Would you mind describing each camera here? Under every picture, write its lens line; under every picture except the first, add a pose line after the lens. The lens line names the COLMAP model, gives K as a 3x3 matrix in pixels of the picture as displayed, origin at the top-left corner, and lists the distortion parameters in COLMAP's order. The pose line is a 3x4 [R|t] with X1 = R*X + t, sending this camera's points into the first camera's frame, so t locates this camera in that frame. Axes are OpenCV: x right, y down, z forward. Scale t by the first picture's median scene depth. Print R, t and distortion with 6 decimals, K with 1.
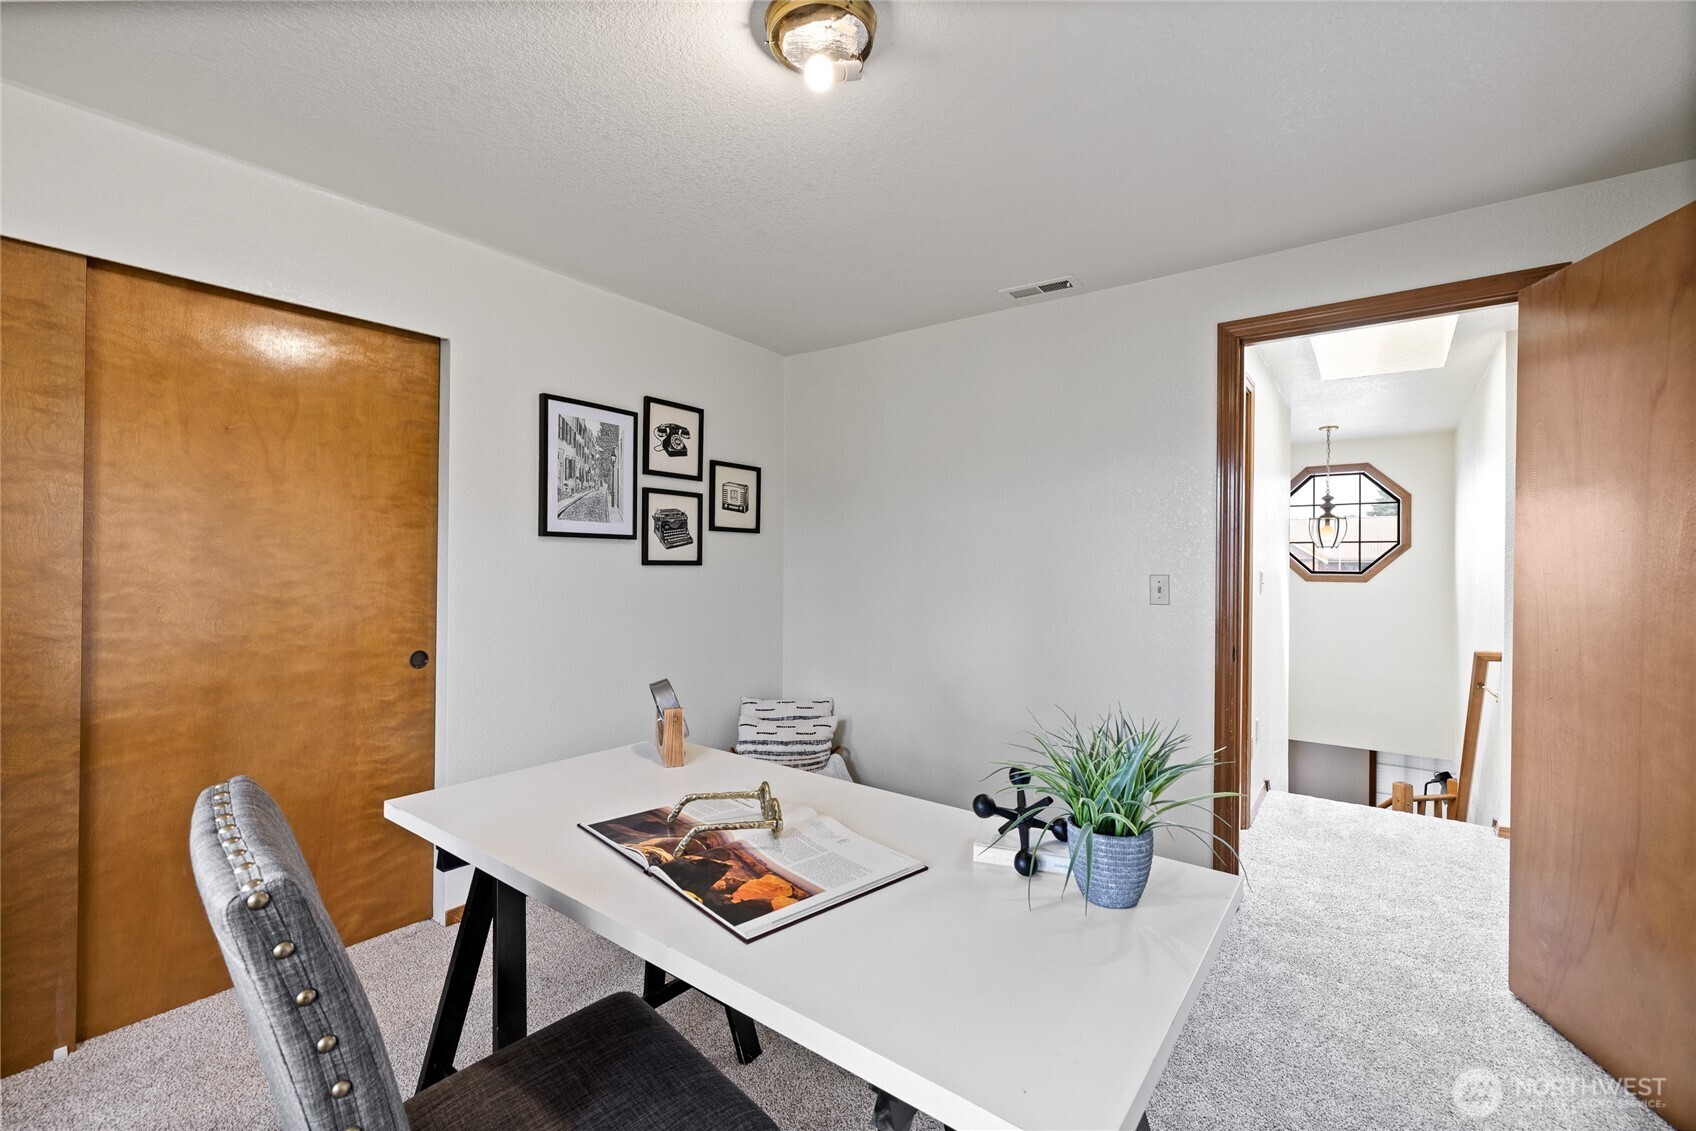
lens RADIAL K [[717.0, 0, 823.7], [0, 717.0, 563.1], [0, 0, 1]] dist [0.001900, 0.000687]
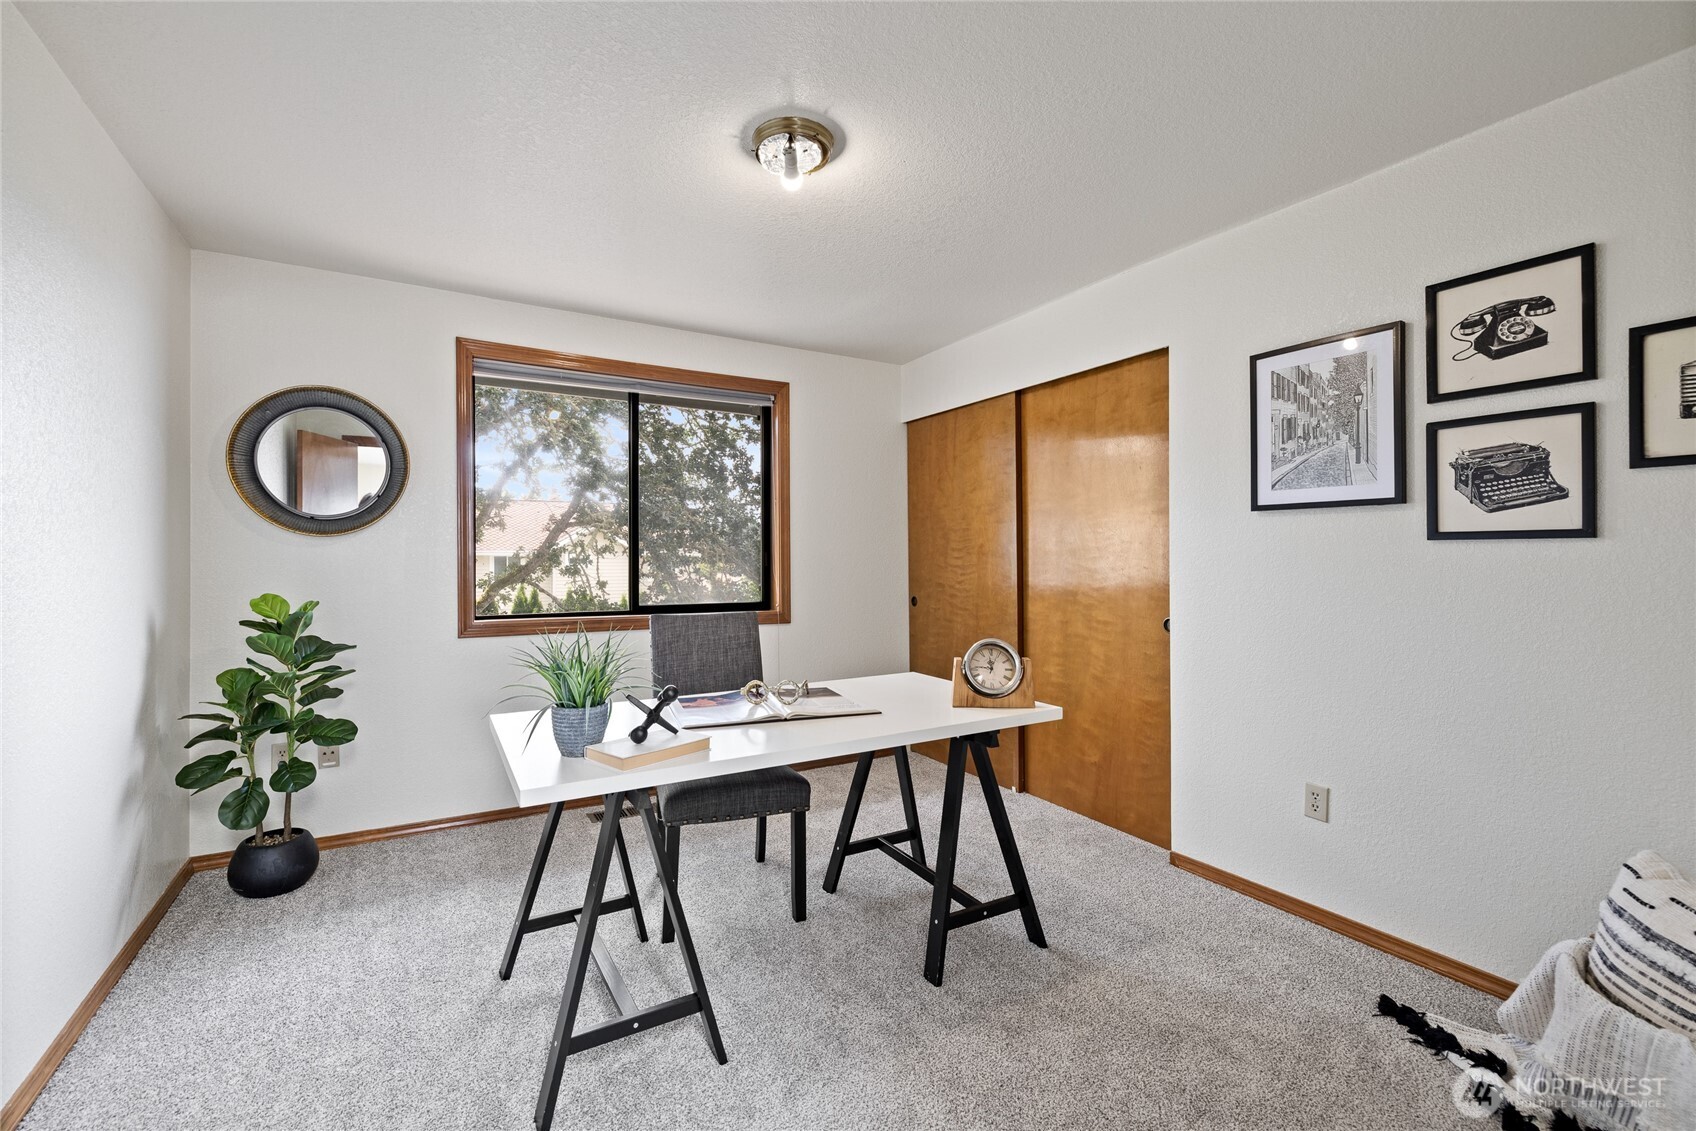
lens RADIAL K [[717.0, 0, 823.7], [0, 717.0, 563.1], [0, 0, 1]] dist [0.001900, 0.000687]
pose [[-0.382737, 0.005716, -0.923840, 0.607369], [-0.000628, 0.999979, 0.006447, 0.021574], [0.923857, 0.003048, -0.382725, 0.760558]]
